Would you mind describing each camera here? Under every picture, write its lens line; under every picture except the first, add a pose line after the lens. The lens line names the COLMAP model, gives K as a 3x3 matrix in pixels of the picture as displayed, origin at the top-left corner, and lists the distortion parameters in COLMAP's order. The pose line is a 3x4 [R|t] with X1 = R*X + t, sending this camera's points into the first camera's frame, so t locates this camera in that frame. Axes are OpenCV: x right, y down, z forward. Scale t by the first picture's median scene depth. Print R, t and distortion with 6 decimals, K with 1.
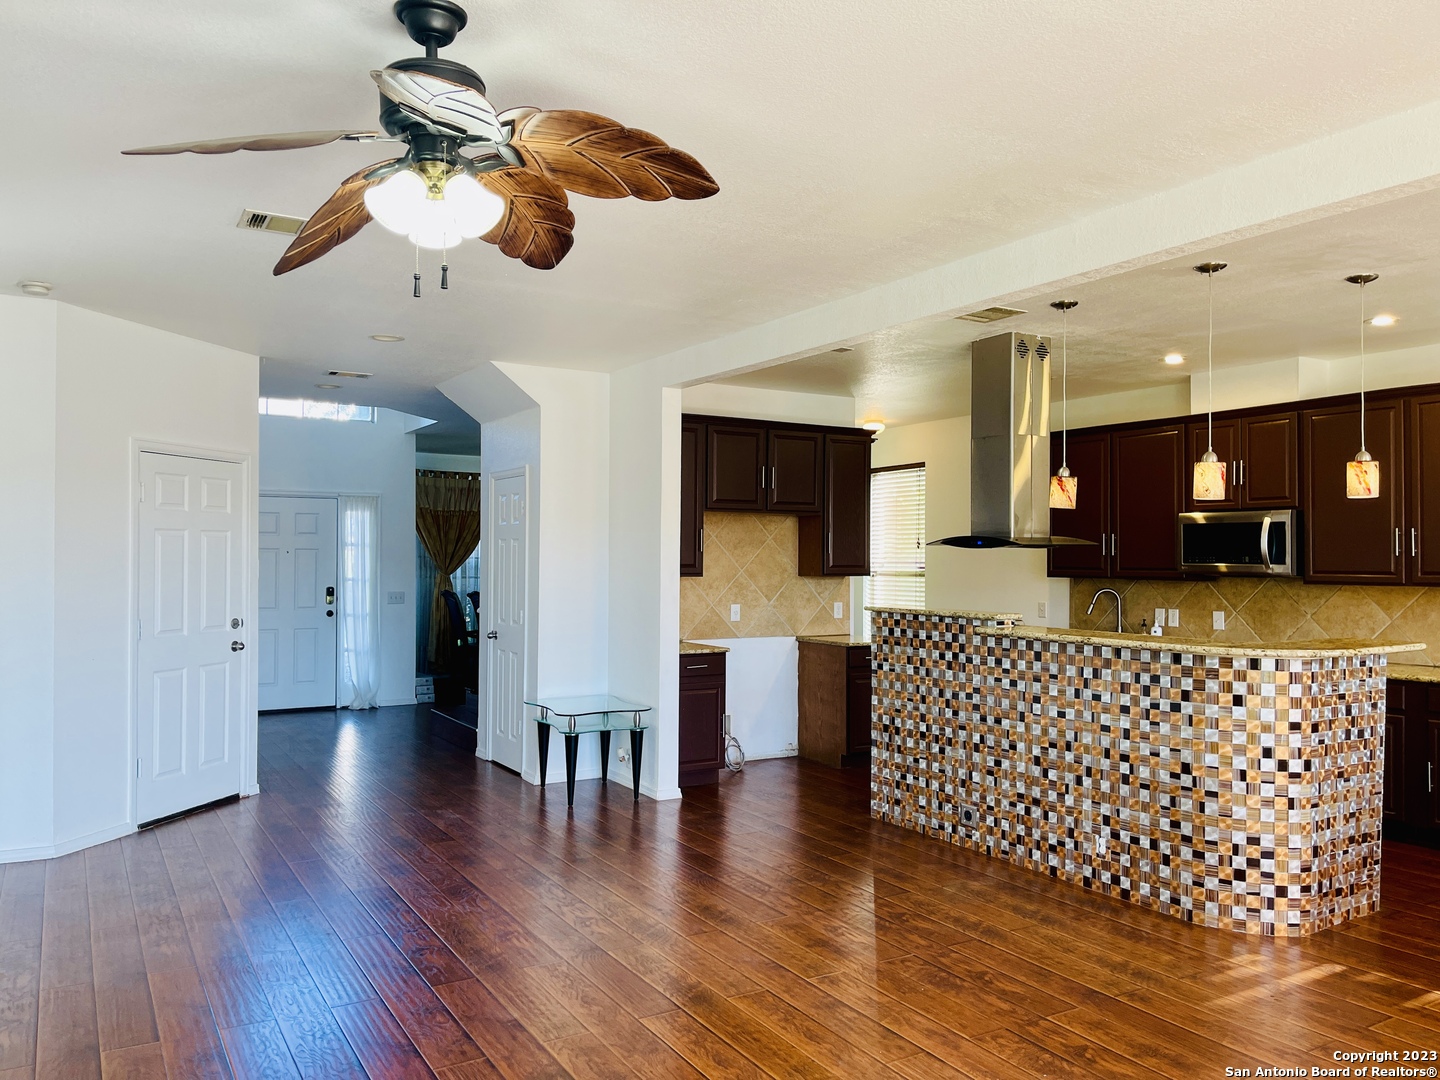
lens RADIAL K [[1096.5, 0, 720.0], [0, 1096.5, 540.0], [0, 0, 1]] dist [0.069101, -0.091176]
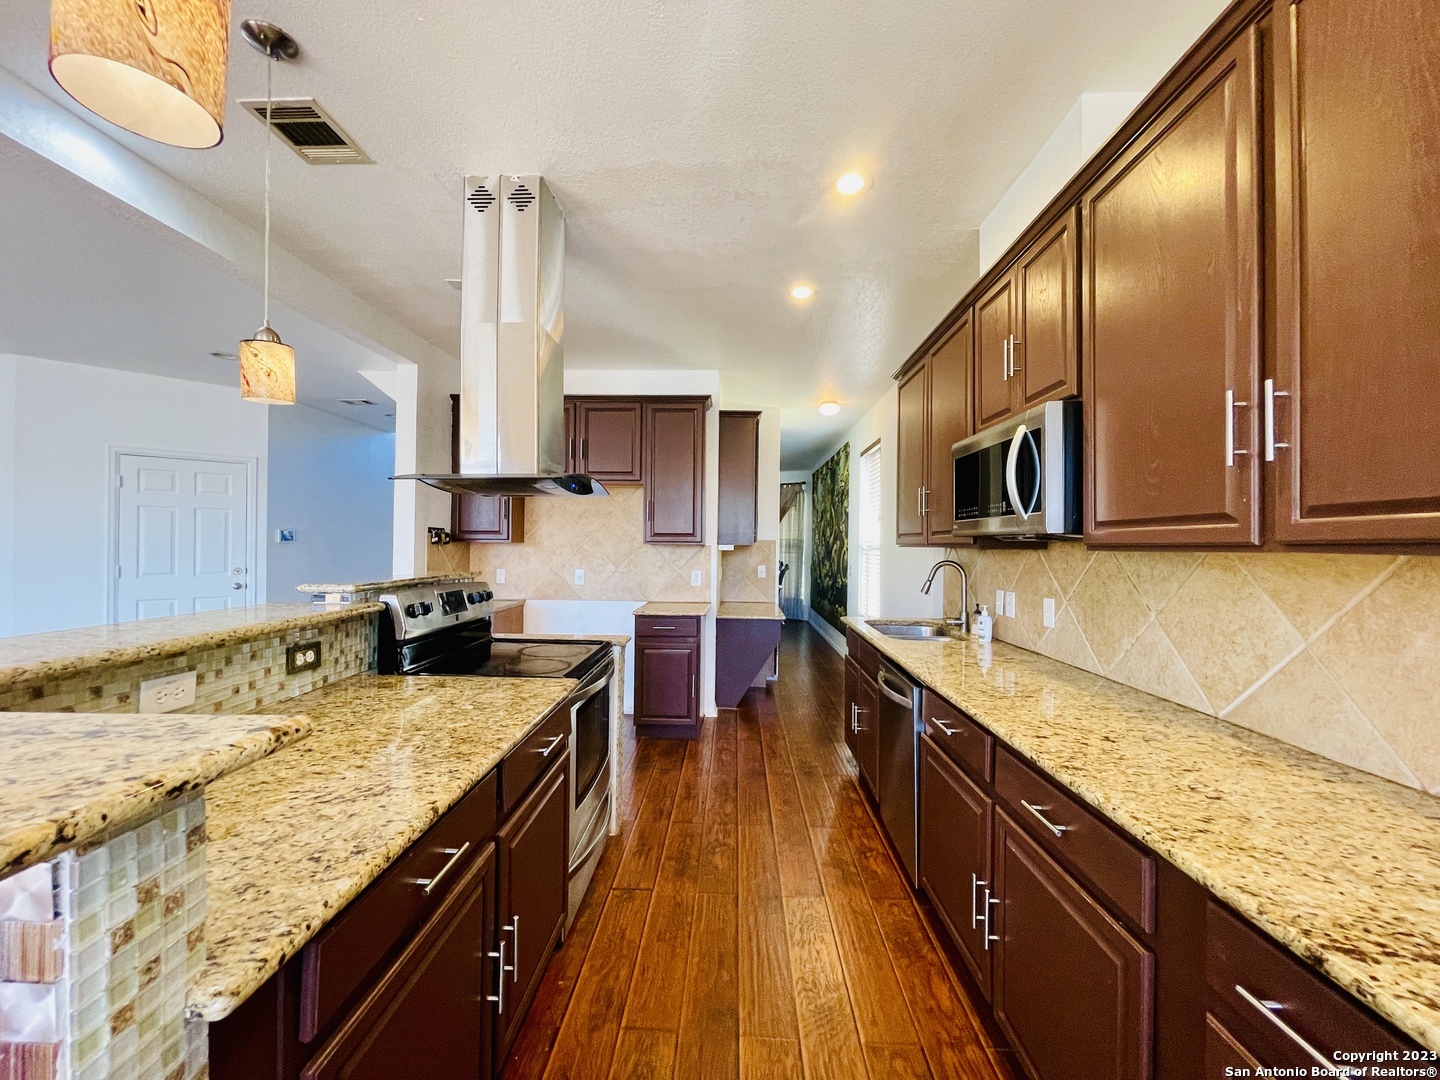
lens RADIAL K [[581.8, 0, 722.0], [0, 581.8, 535.5], [0, 0, 1]] dist [-0.001206, -0.000366]
pose [[0.840359, -0.005824, -0.541999, 0.480818], [0.003040, 0.999977, -0.006031, 0.030974], [0.542021, 0.003421, 0.840358, 0.632533]]
